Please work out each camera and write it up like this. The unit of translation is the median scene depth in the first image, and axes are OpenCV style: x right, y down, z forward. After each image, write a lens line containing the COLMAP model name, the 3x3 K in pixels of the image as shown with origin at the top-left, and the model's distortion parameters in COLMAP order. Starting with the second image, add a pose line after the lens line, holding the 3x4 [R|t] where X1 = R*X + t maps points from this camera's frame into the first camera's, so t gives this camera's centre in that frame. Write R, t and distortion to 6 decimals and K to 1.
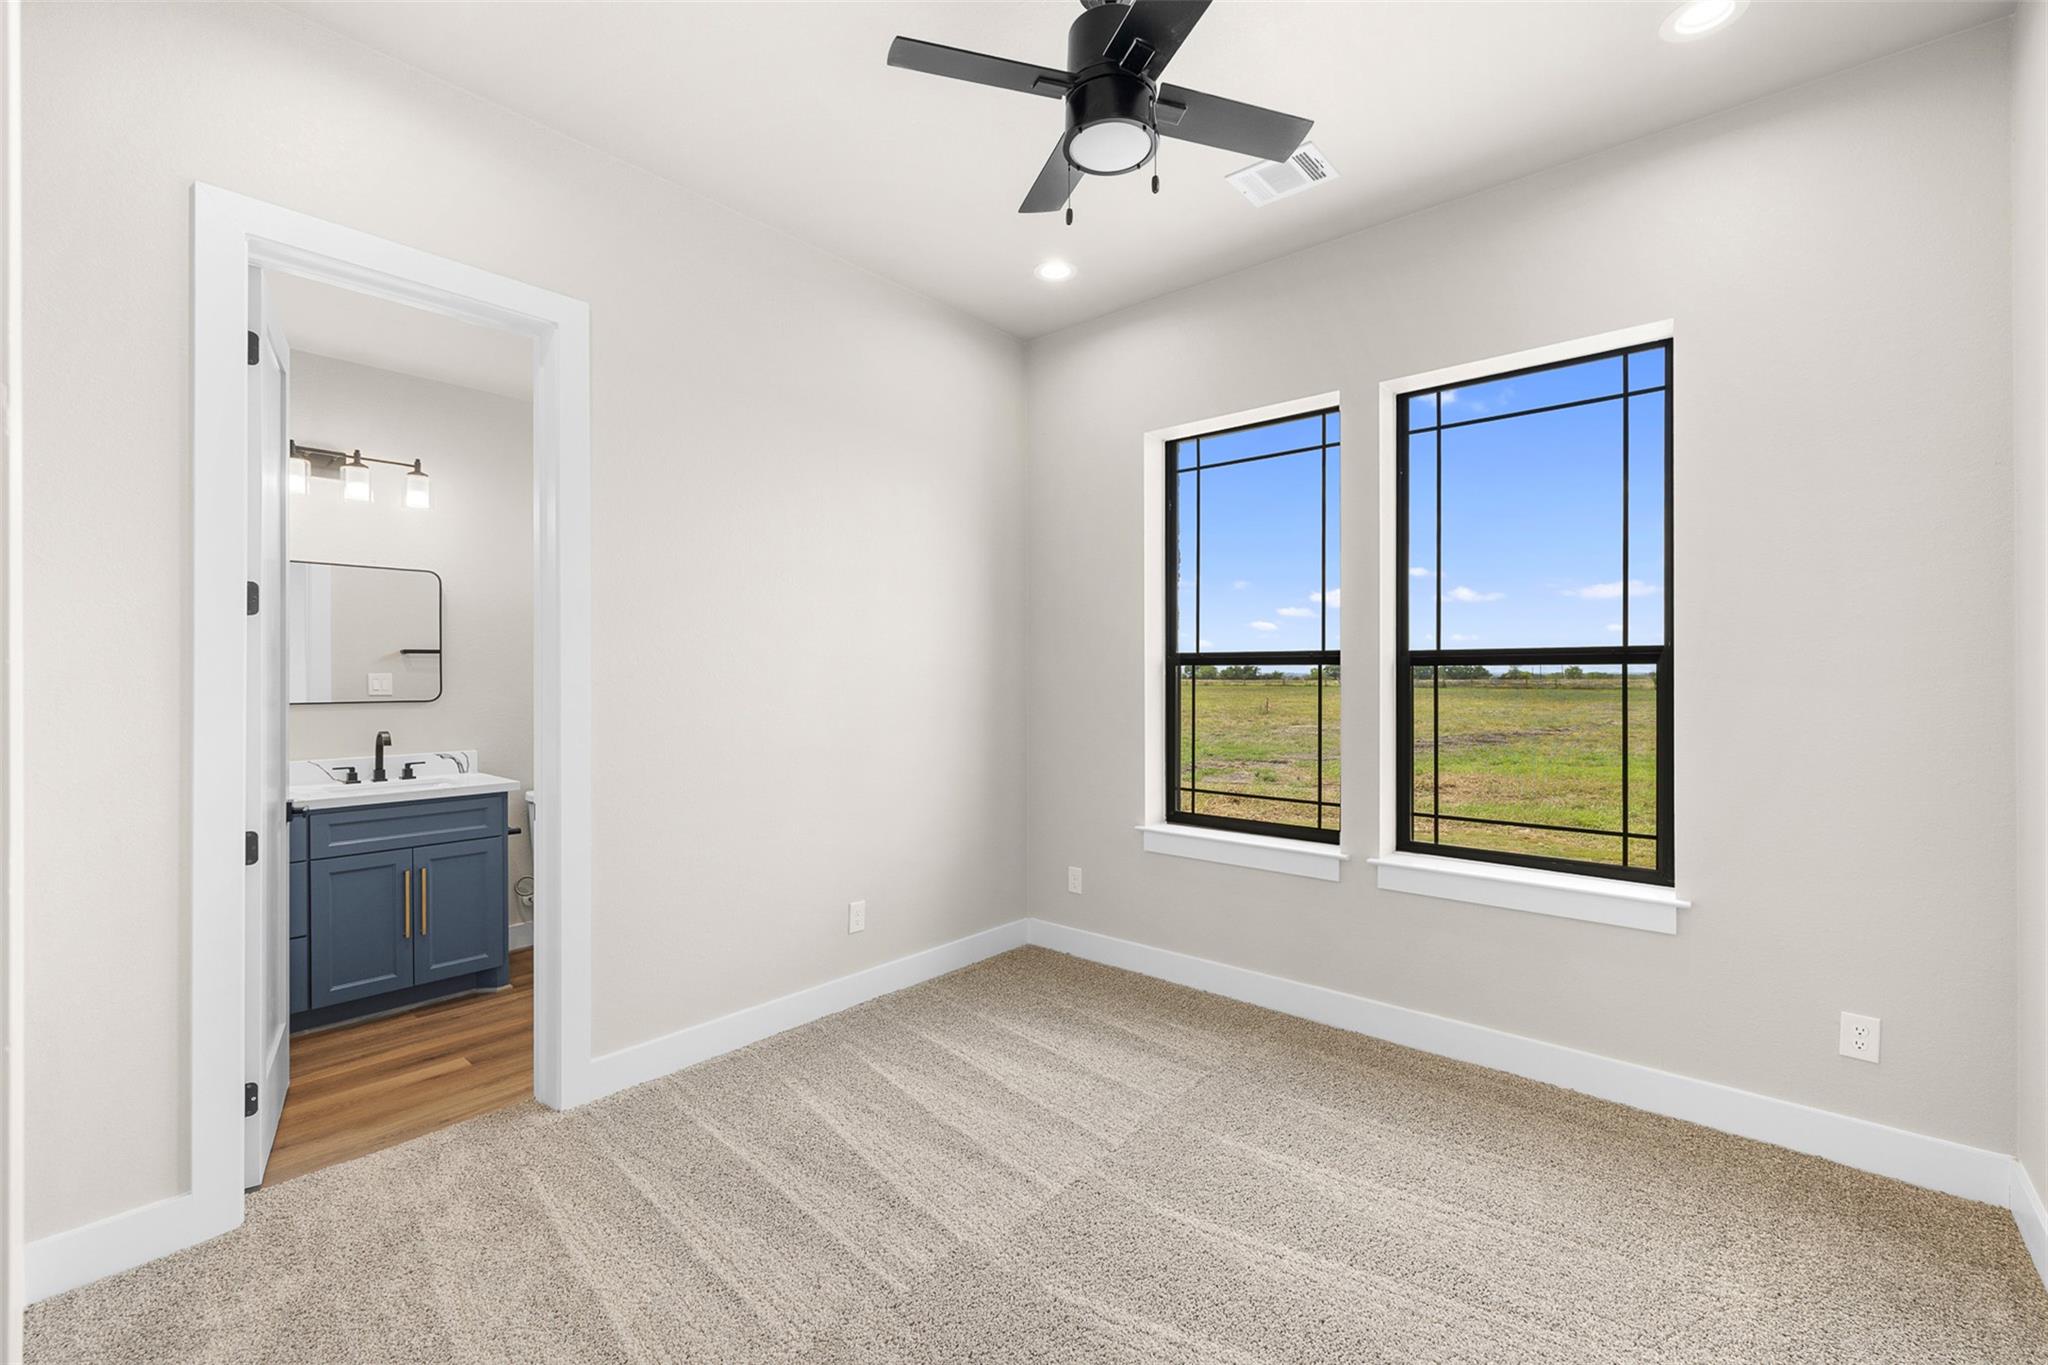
lens RADIAL K [[872.5, 0, 1036.7], [0, 872.5, 648.2], [0, 0, 1]] dist [-0.001345, -0.000025]
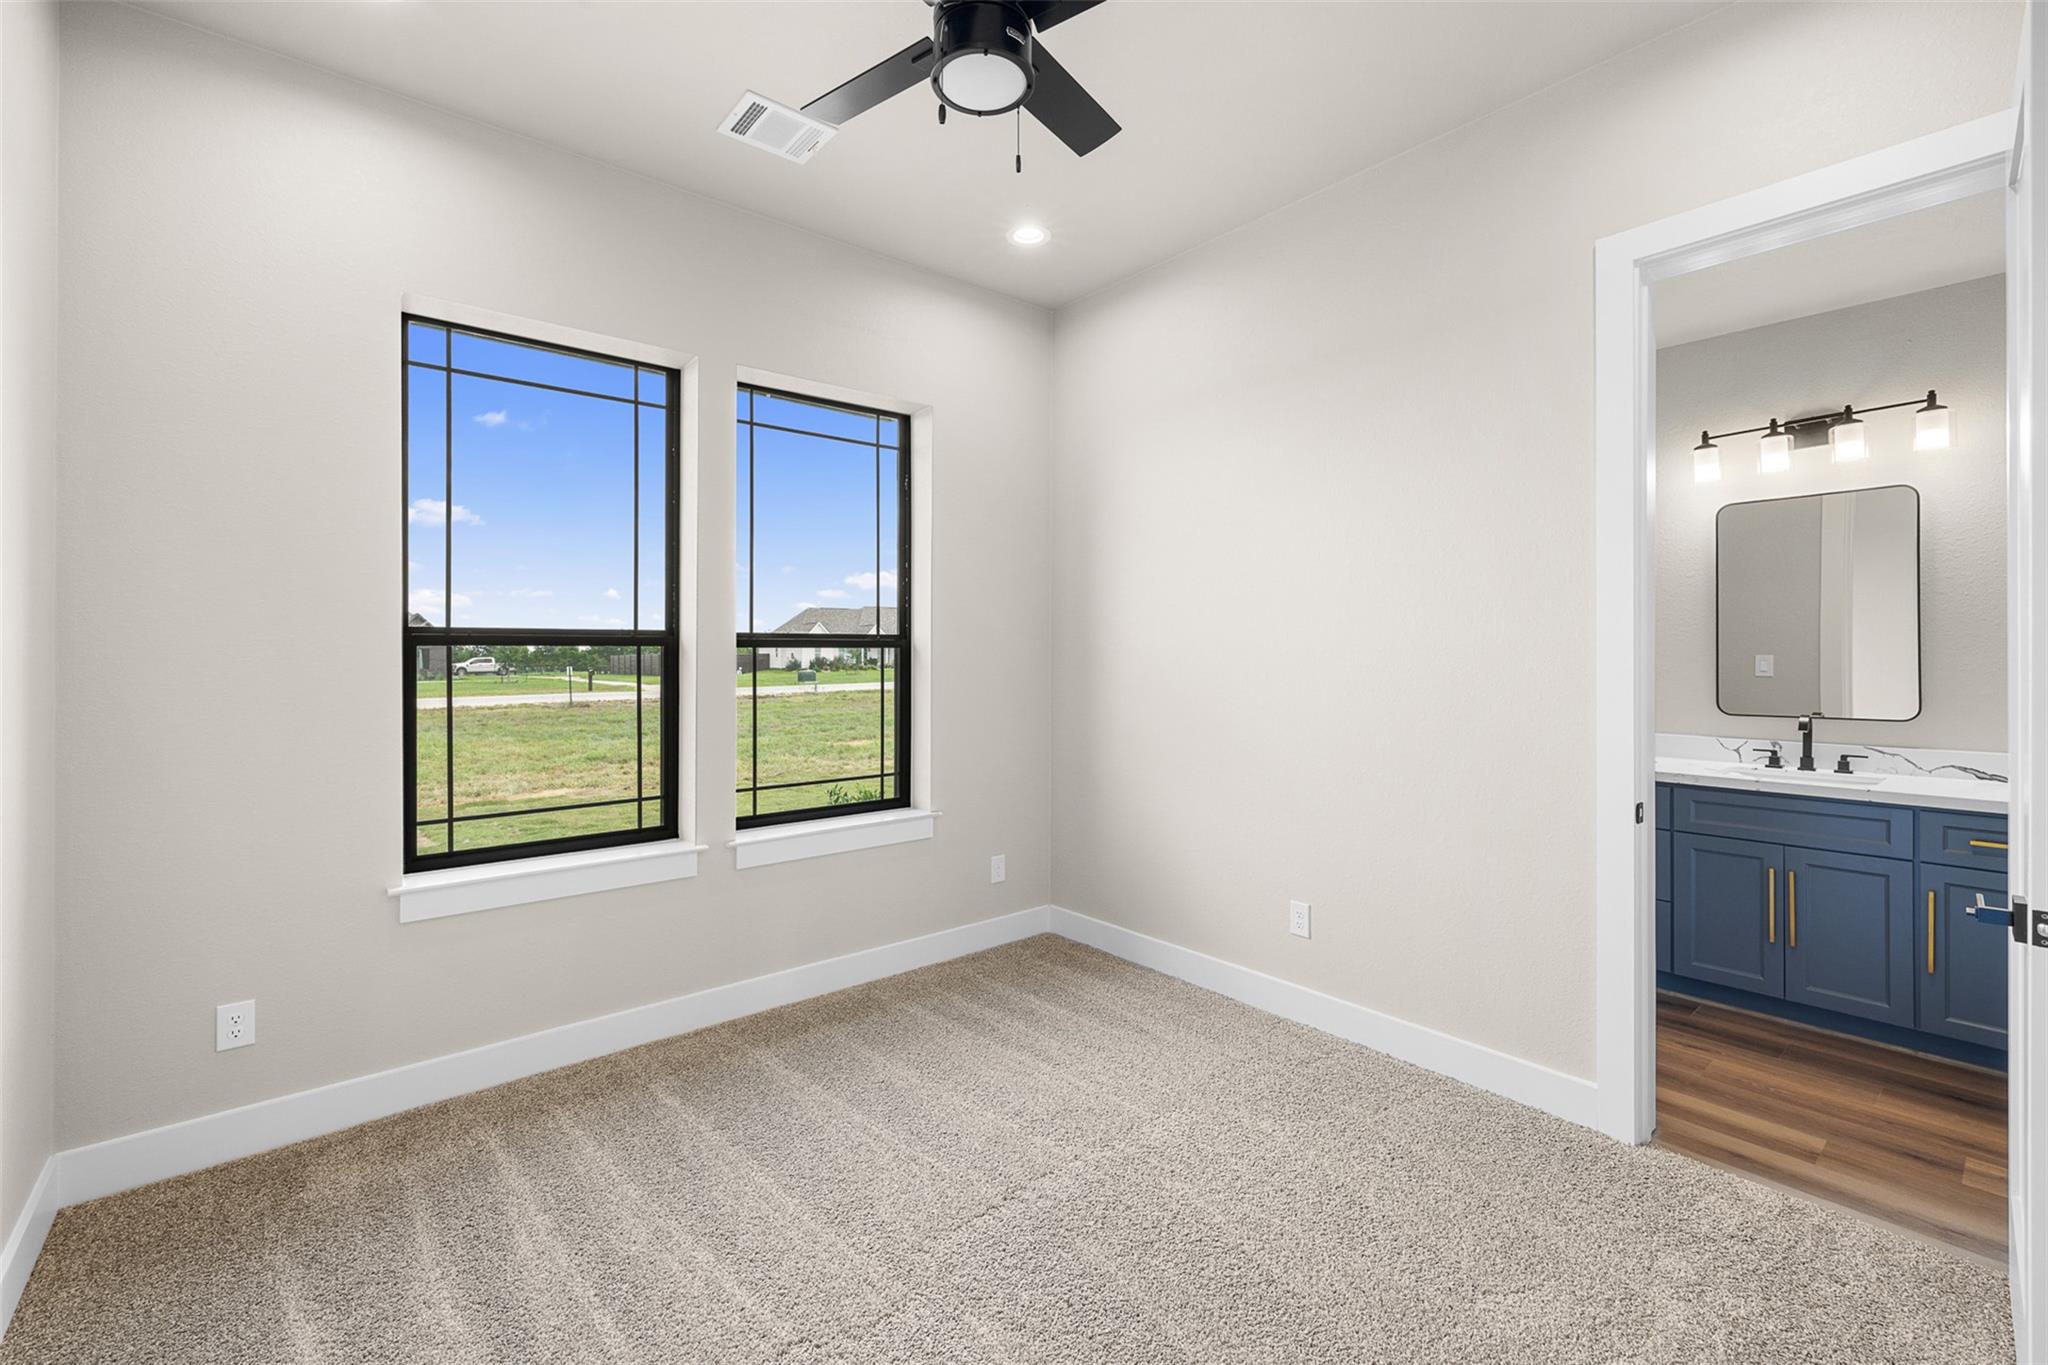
lens RADIAL K [[872.5, 0, 1036.7], [0, 872.5, 648.2], [0, 0, 1]] dist [-0.001345, -0.000025]
pose [[0.145421, 0.006132, 0.989351, -0.368792], [-0.026698, 0.999641, -0.002272, 0.008862], [-0.989010, -0.026083, 0.145532, 0.345033]]
